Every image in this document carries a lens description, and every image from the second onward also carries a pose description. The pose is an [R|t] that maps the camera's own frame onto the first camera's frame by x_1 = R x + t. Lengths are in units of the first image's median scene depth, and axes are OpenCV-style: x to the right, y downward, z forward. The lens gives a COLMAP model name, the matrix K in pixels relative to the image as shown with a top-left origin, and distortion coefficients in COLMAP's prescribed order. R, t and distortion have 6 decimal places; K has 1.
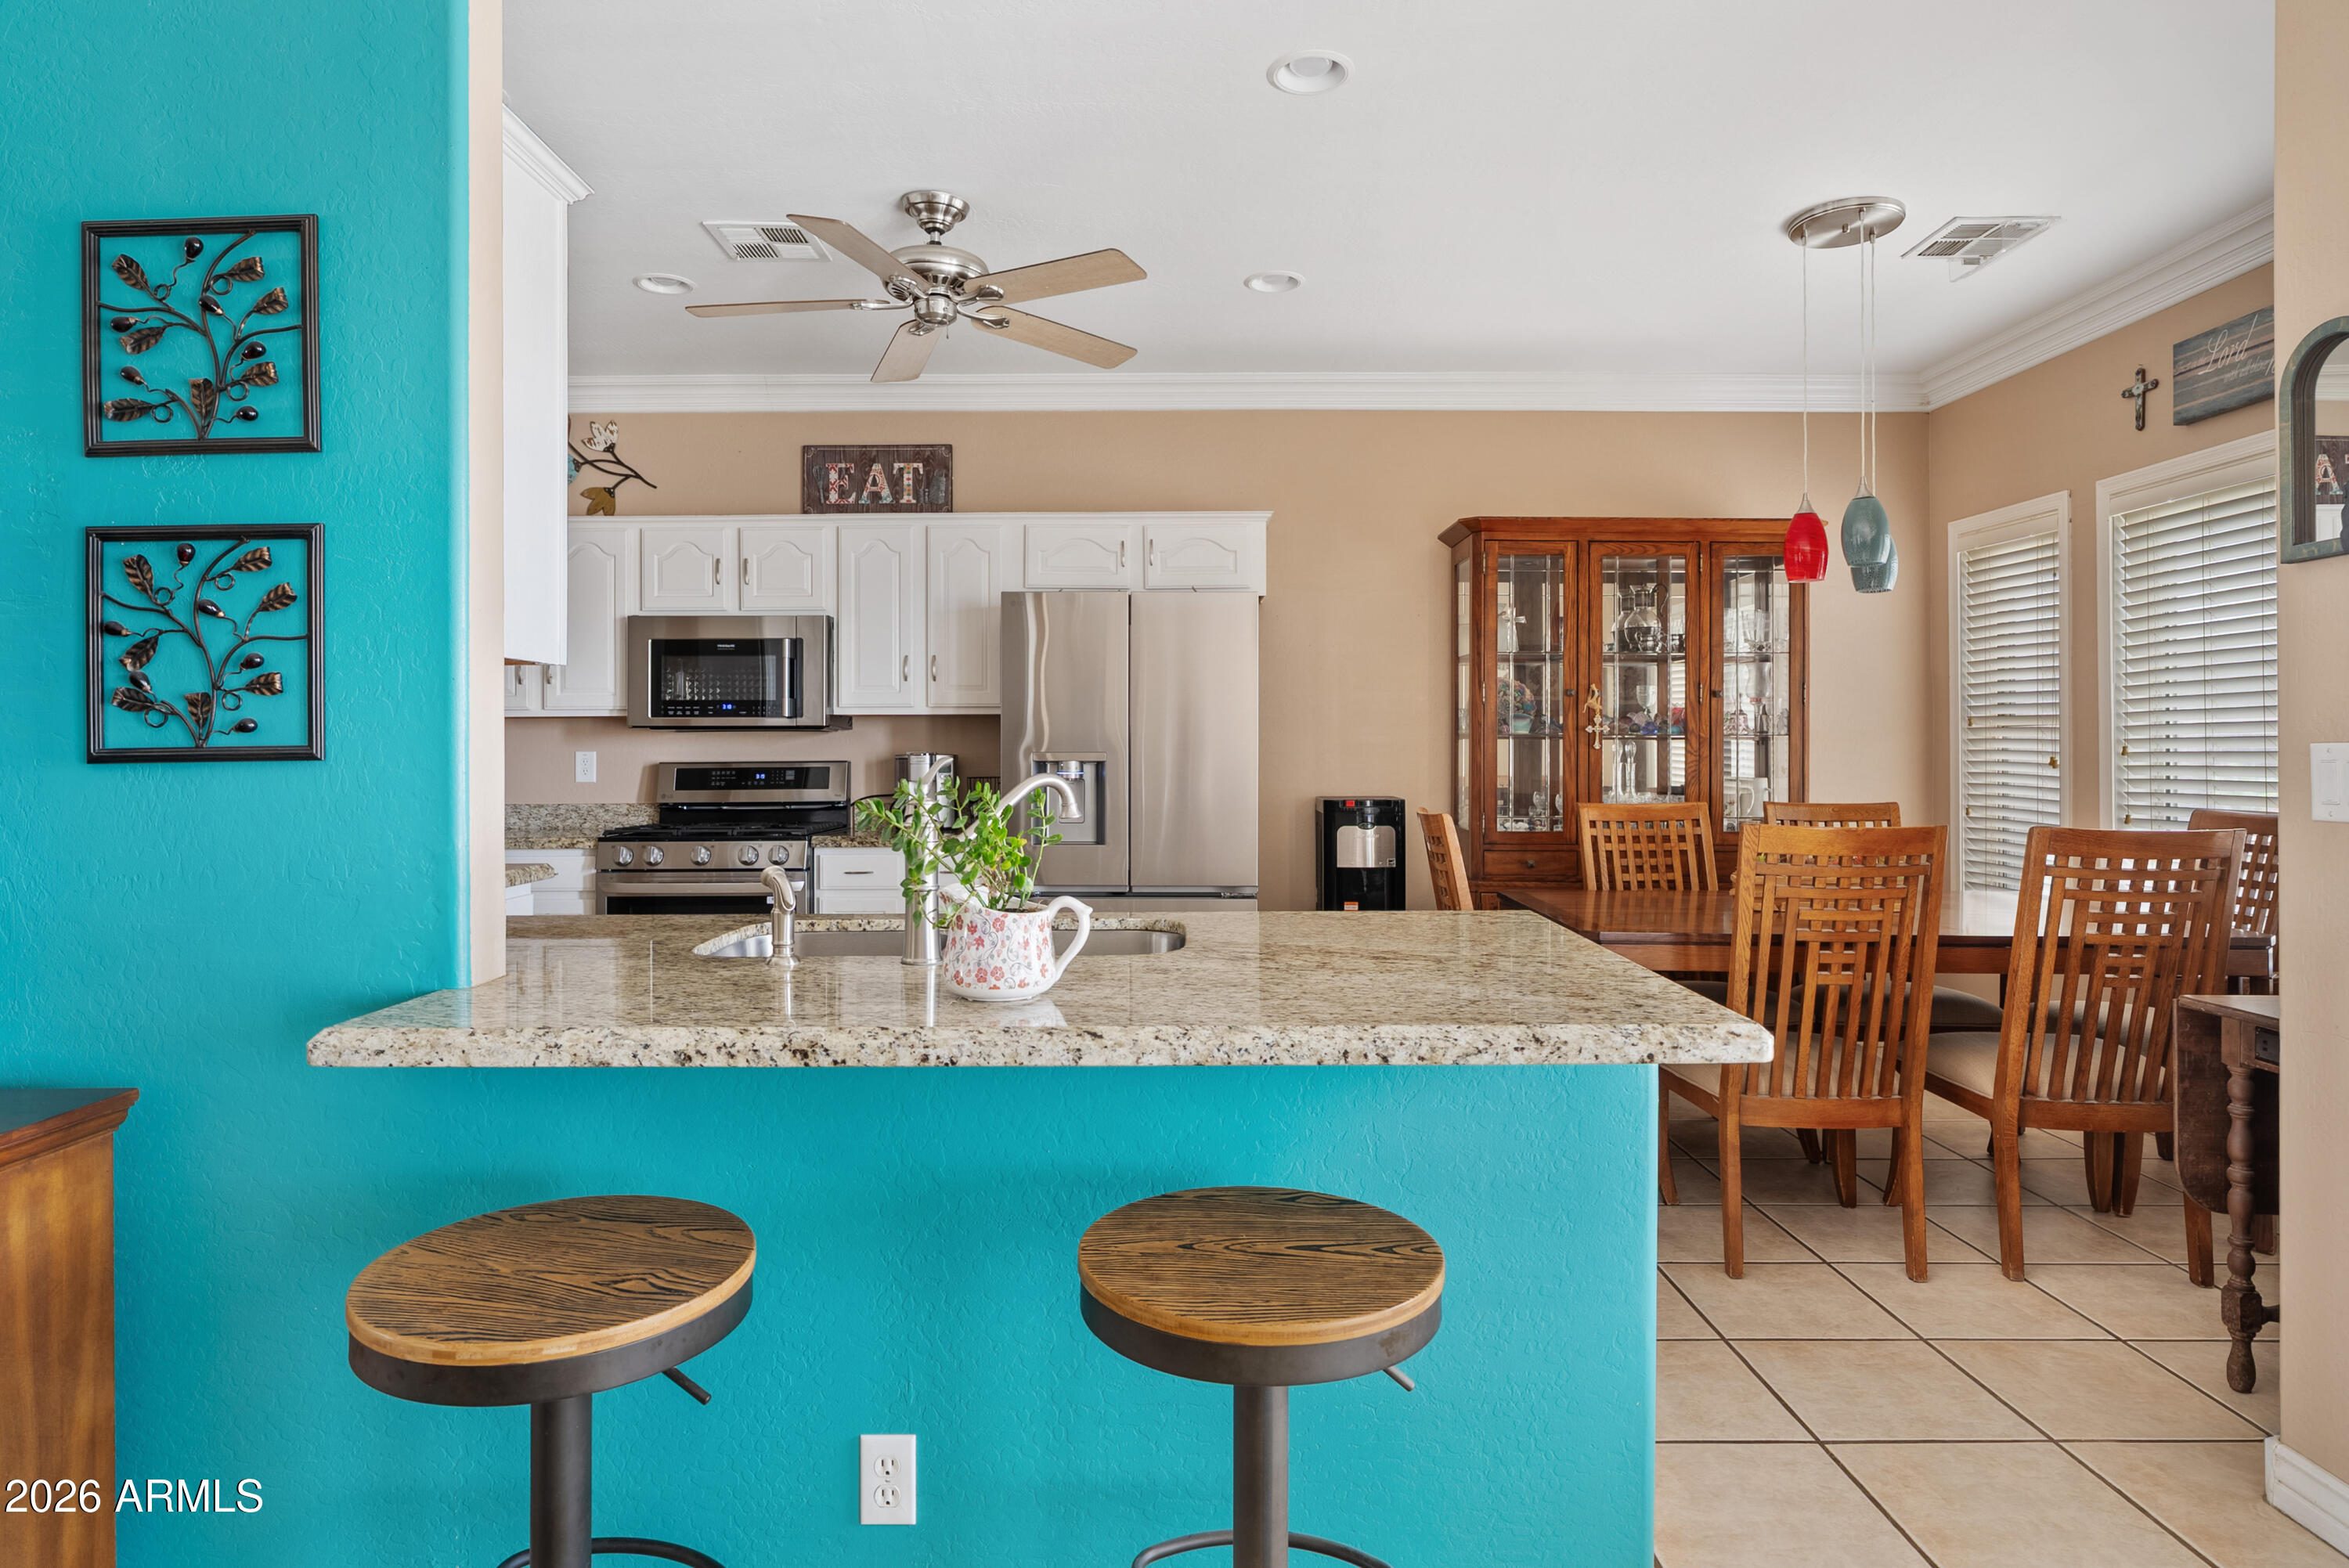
lens RADIAL K [[1329.9, 0, 1180.0], [0, 1329.9, 752.2], [0, 0, 1]] dist [-0.004731, 0.001861]
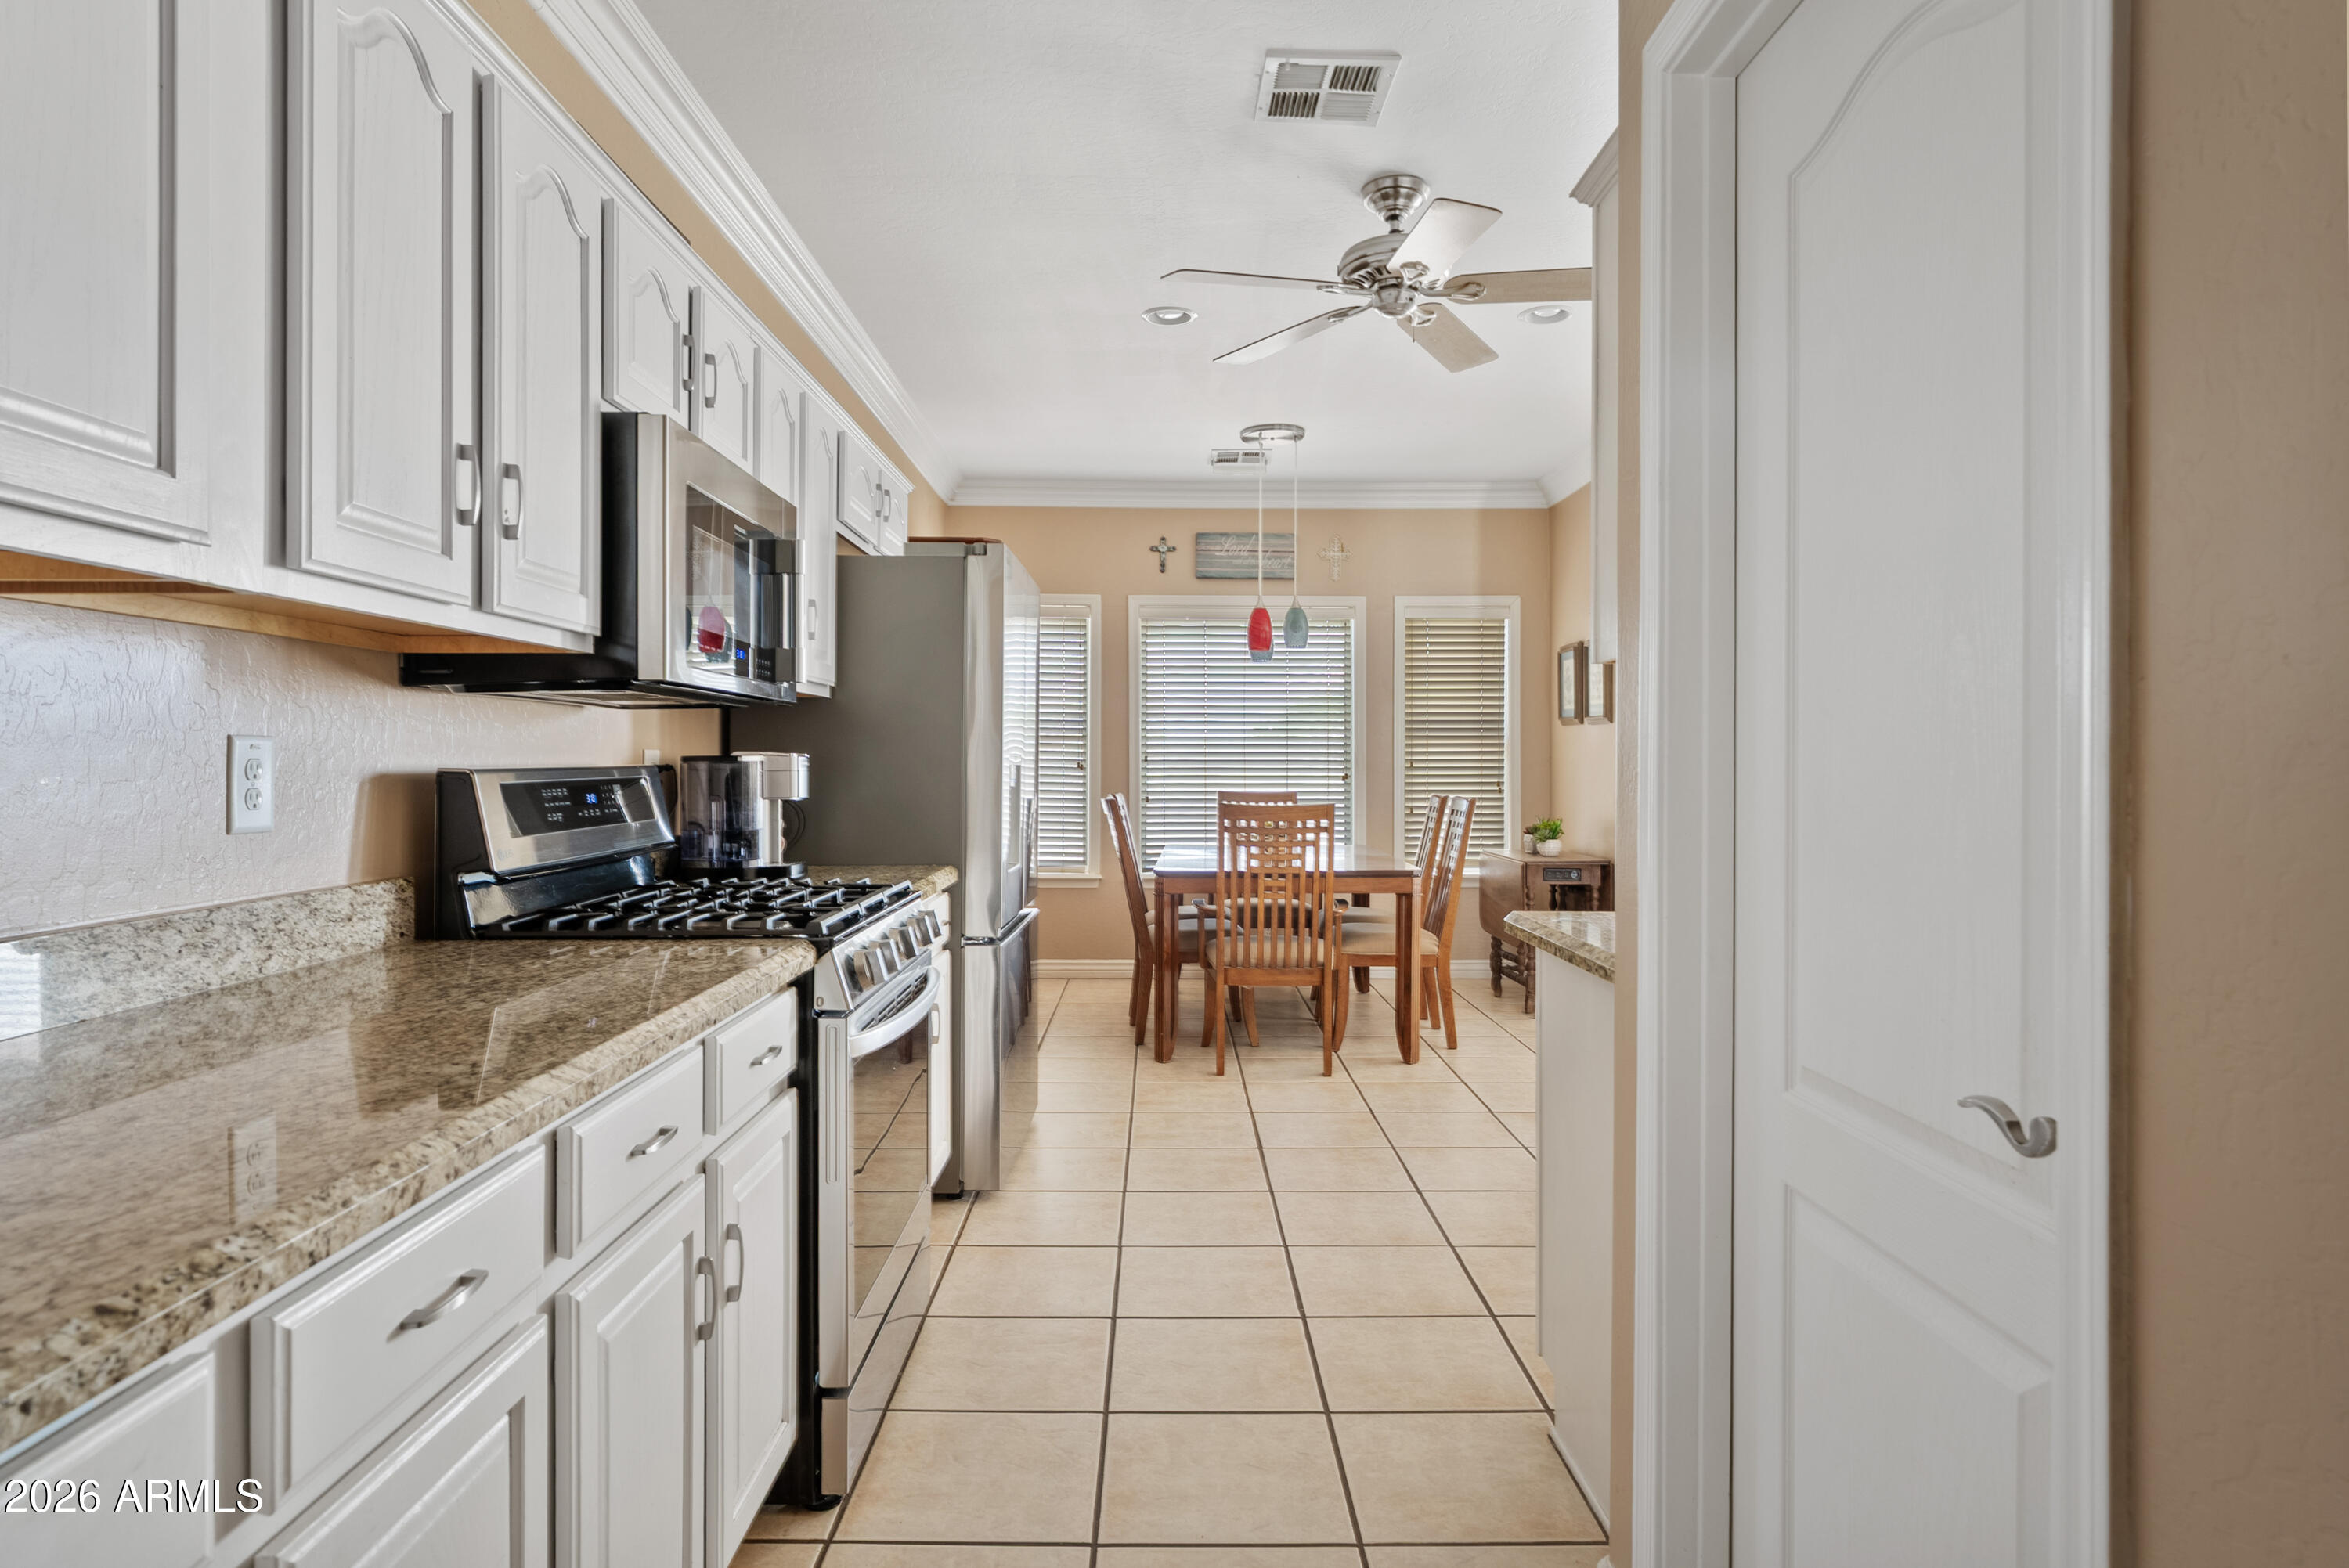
lens RADIAL K [[1329.9, 0, 1180.0], [0, 1329.9, 752.2], [0, 0, 1]] dist [-0.004731, 0.001861]
pose [[-0.019126, 0.011306, 0.999753, -1.120085], [-0.004137, 0.999927, -0.011387, 0.009737], [-0.999809, -0.004353, -0.019077, 1.139895]]
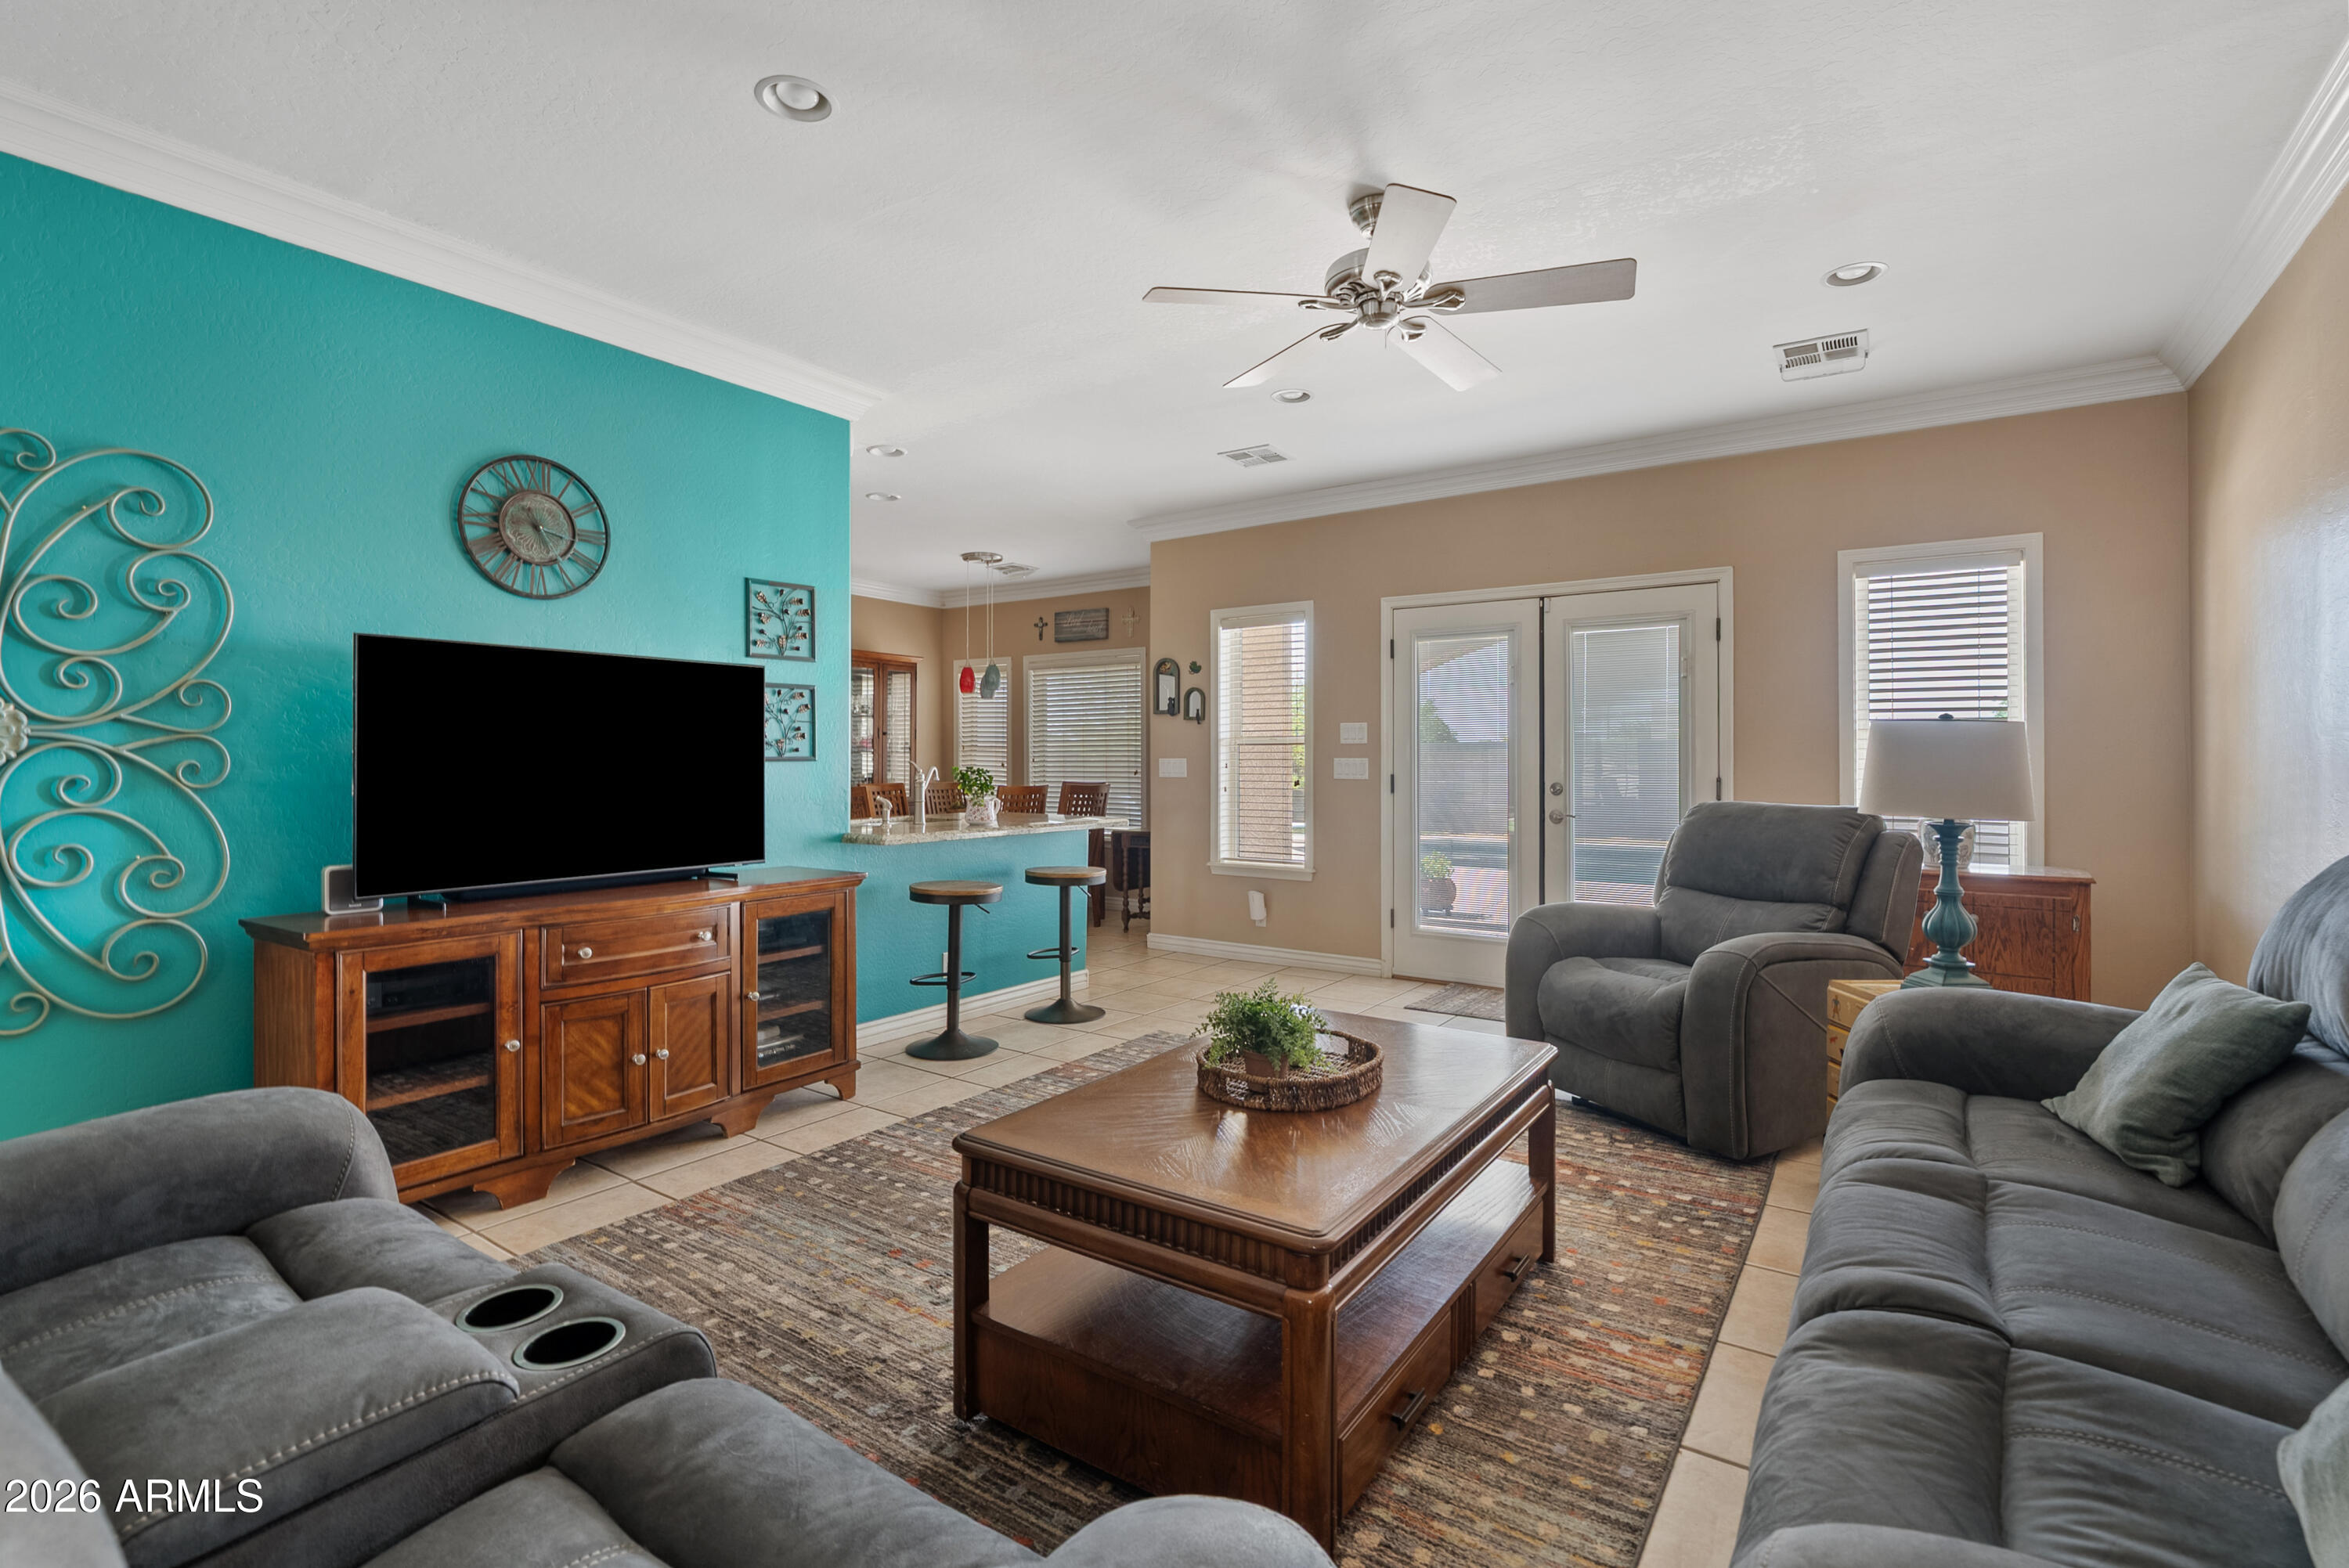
lens RADIAL K [[1073.9, 0, 1177.8], [0, 1073.9, 766.9], [0, 0, 1]] dist [-0.004740, 0.001097]
pose [[0.568318, -0.001672, 0.822807, -1.010877], [-0.001754, 0.999993, 0.003243, 0.004510], [-0.822807, -0.003286, 0.568312, -0.511457]]
